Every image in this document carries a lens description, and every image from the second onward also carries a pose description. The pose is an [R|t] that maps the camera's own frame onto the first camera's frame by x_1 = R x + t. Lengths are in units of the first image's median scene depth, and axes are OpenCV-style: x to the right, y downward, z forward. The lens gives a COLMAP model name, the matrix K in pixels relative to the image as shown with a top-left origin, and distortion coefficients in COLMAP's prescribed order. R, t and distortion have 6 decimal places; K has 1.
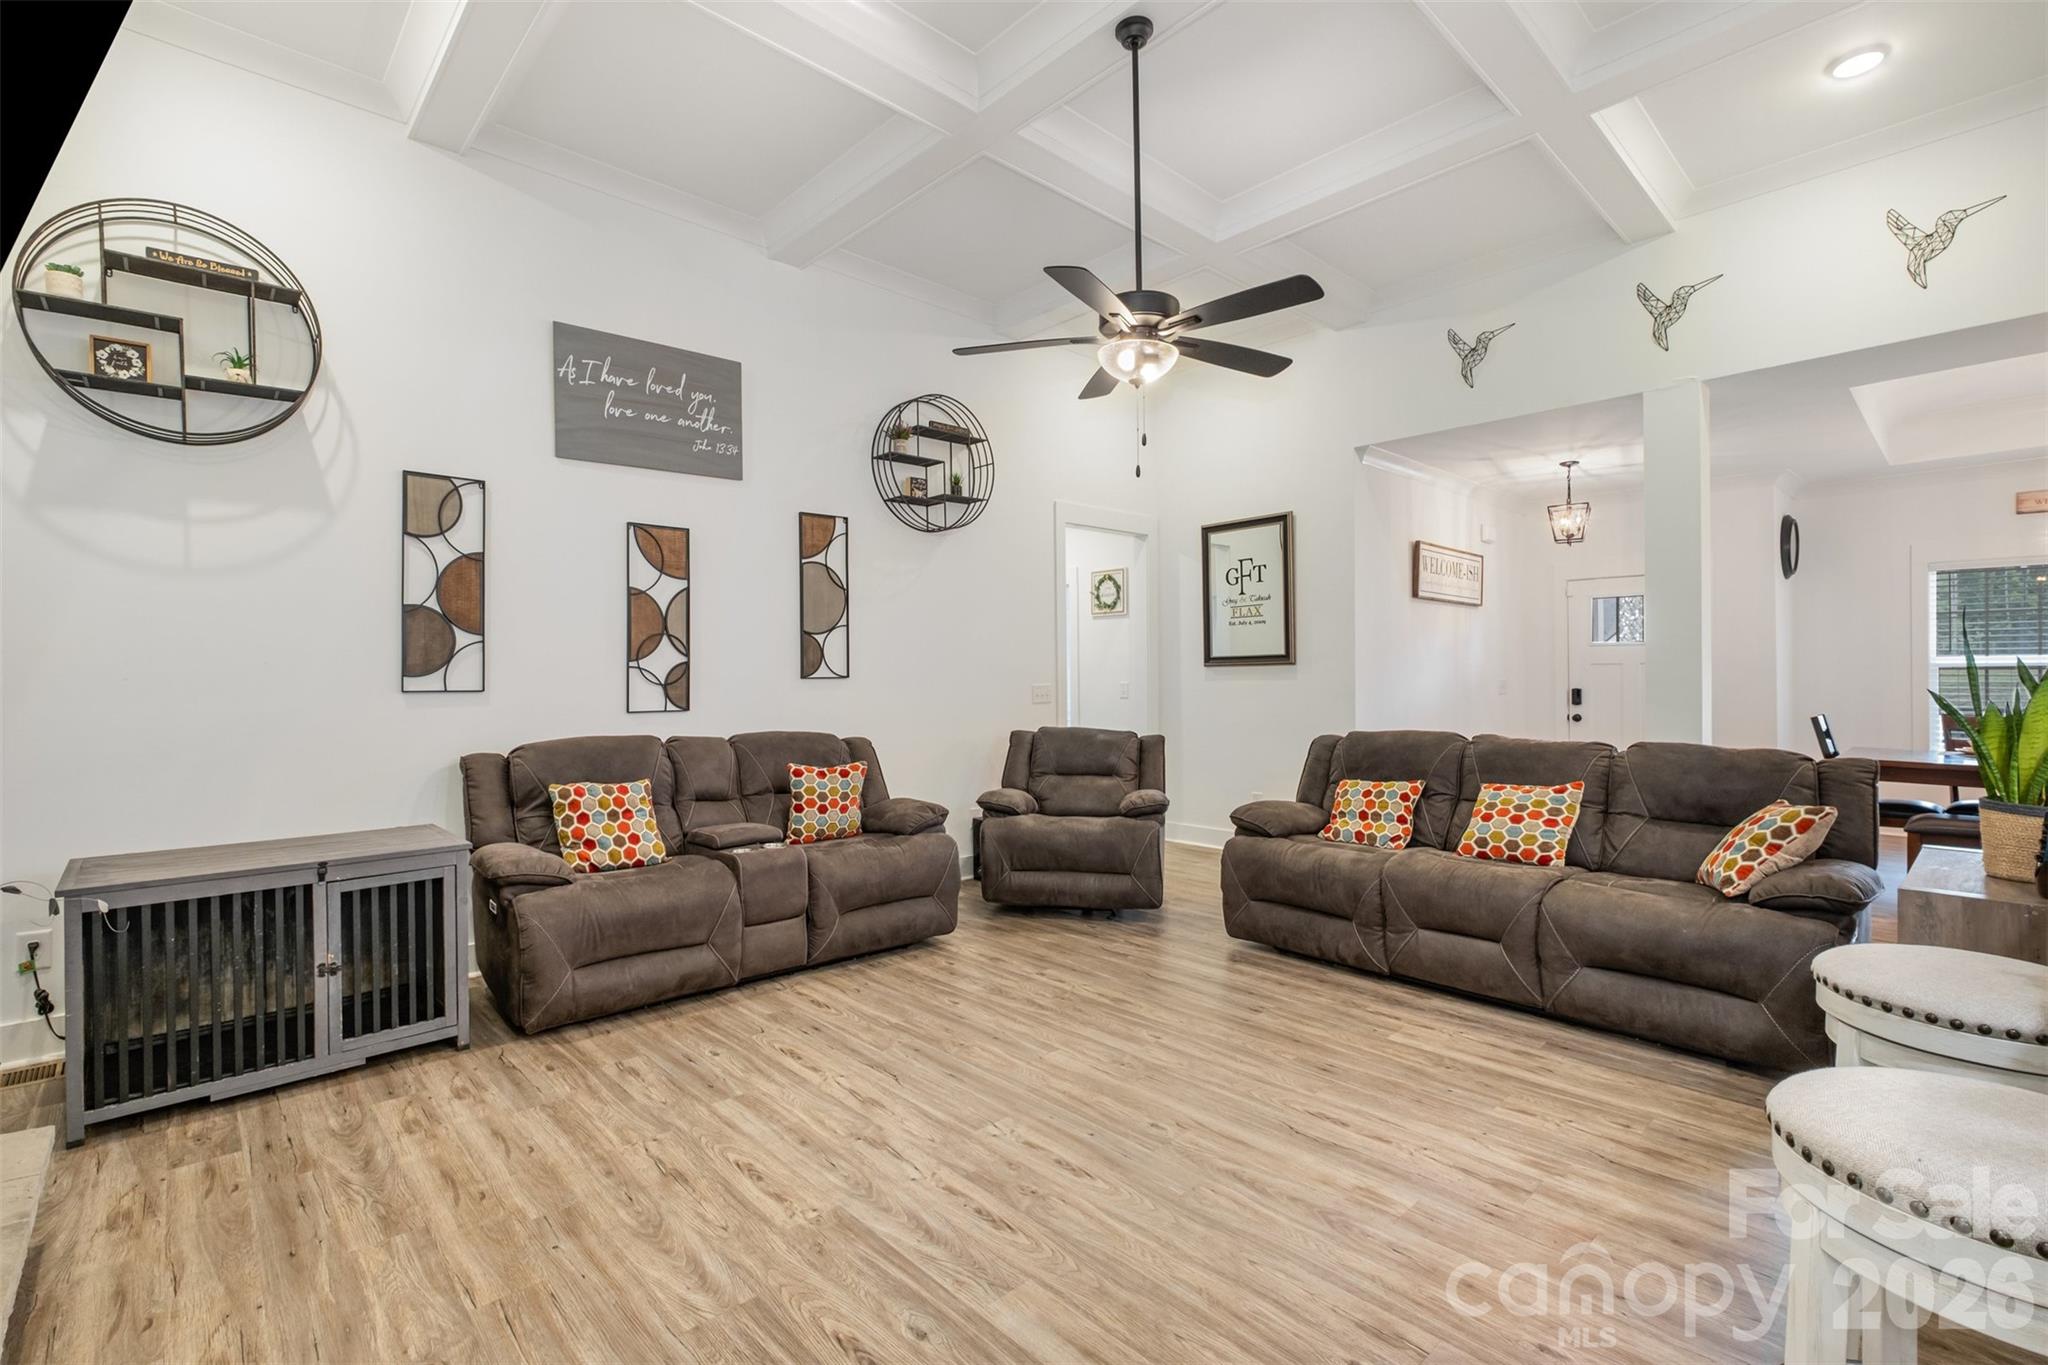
lens RADIAL K [[914.7, 0, 1005.4], [0, 914.7, 679.5], [0, 0, 1]] dist [-0.002443, -0.000273]
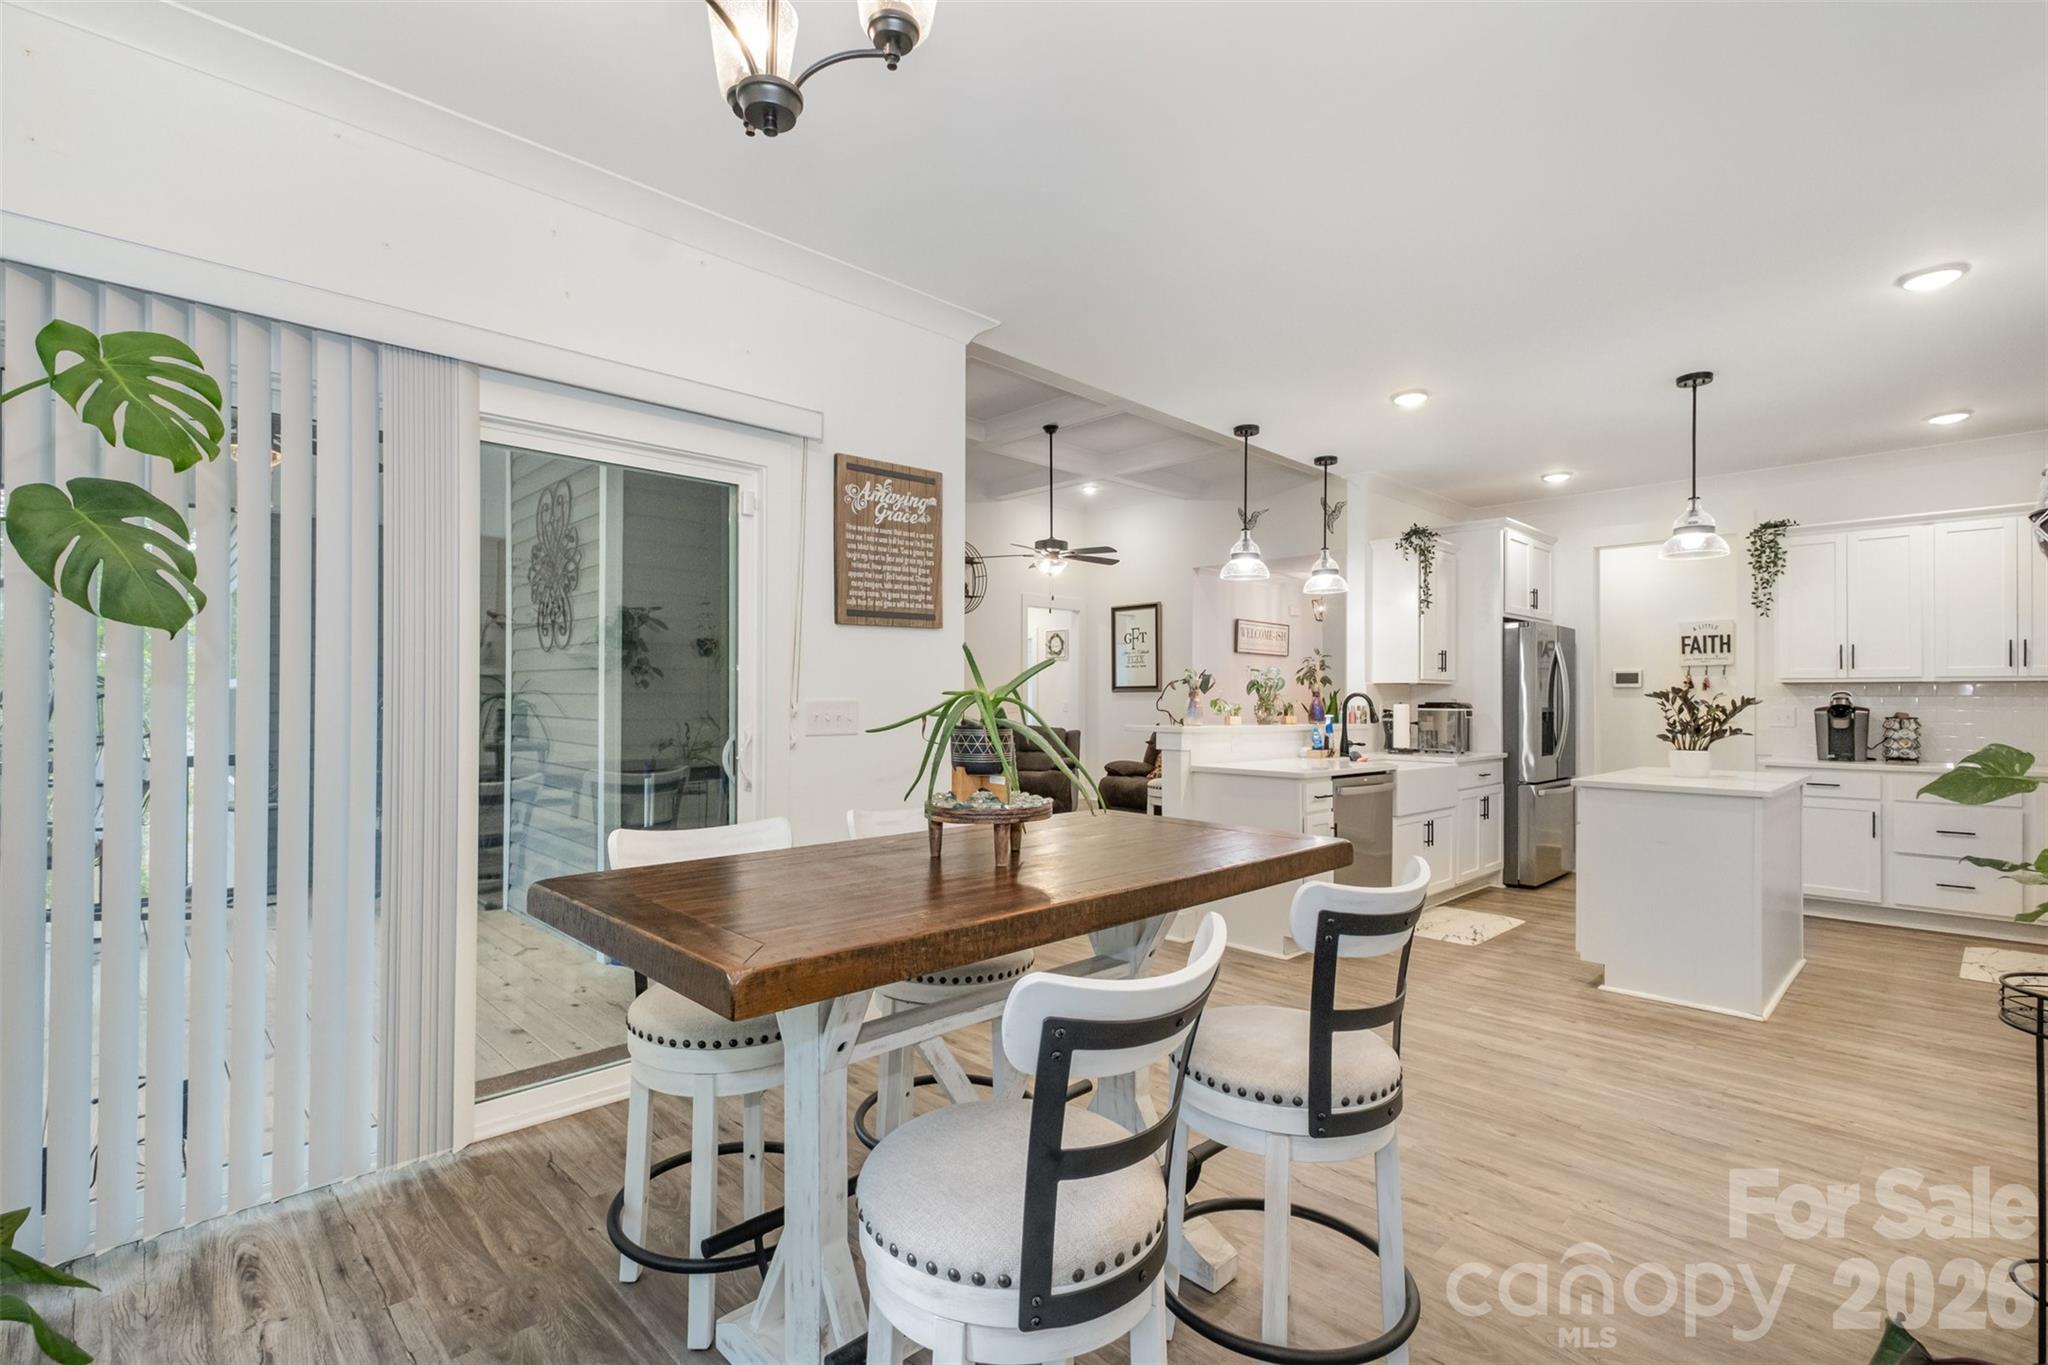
lens RADIAL K [[935.7, 0, 1007.2], [0, 935.7, 692.2], [0, 0, 1]] dist [-0.000656, 0.000116]
pose [[0.999680, 0.011852, 0.022361, -0.013728], [-0.011580, 0.999858, -0.012256, 0.013075], [-0.022503, 0.011993, 0.999675, -1.006049]]
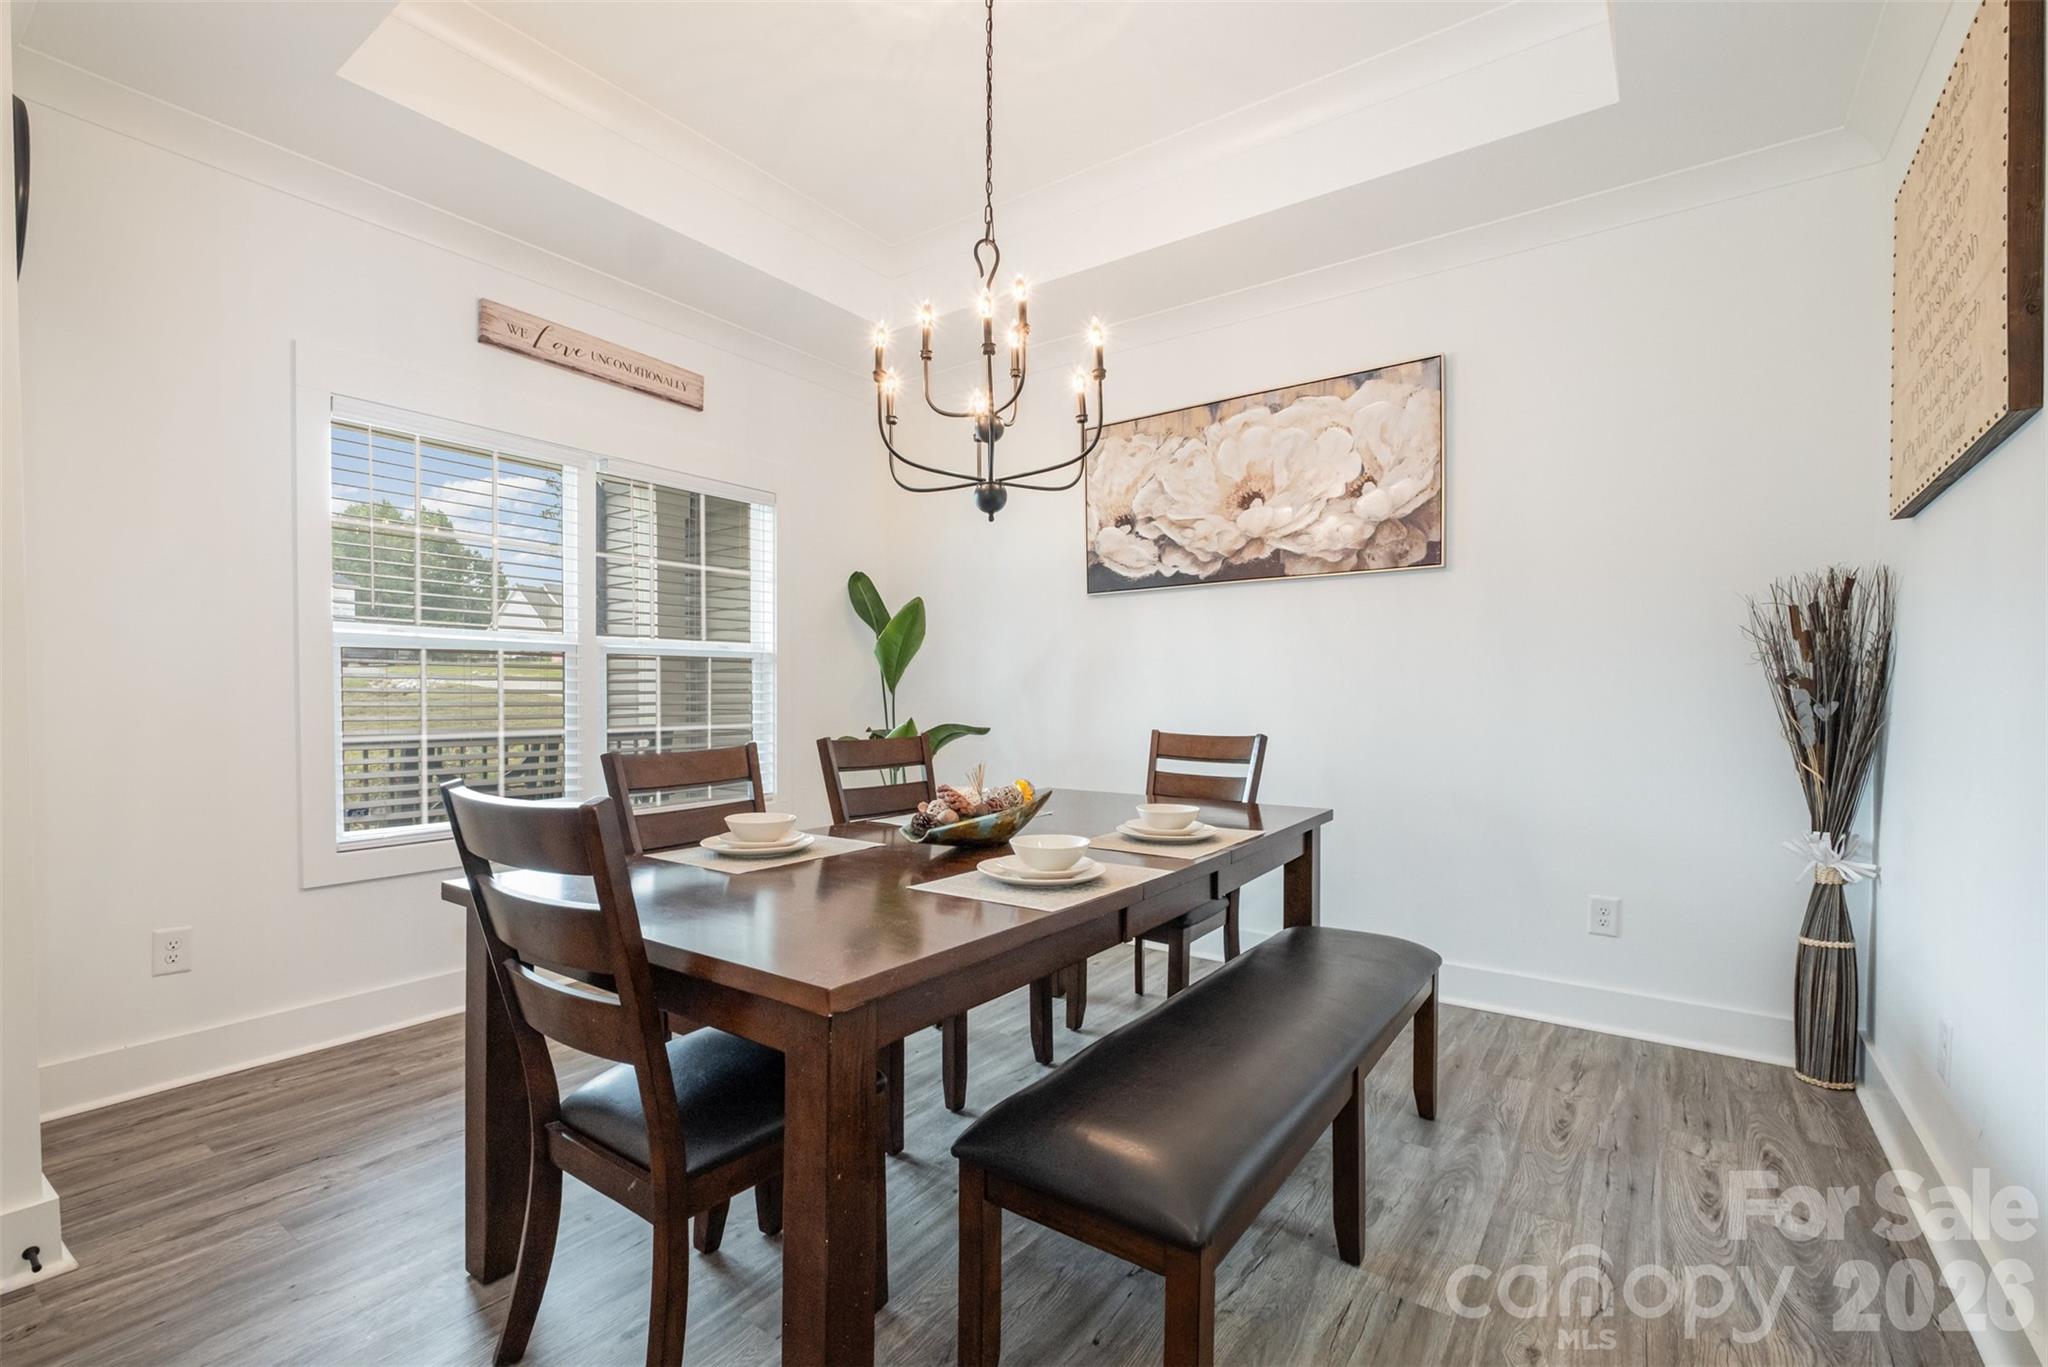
lens RADIAL K [[906.7, 0, 1005.6], [0, 906.7, 709.1], [0, 0, 1]] dist [-0.002469, -0.000111]
pose [[-0.190471, -0.008732, 0.981654, 0.802866], [0.001206, 0.999958, 0.009129, 0.021019], [-0.981692, 0.002923, -0.190452, 1.147237]]
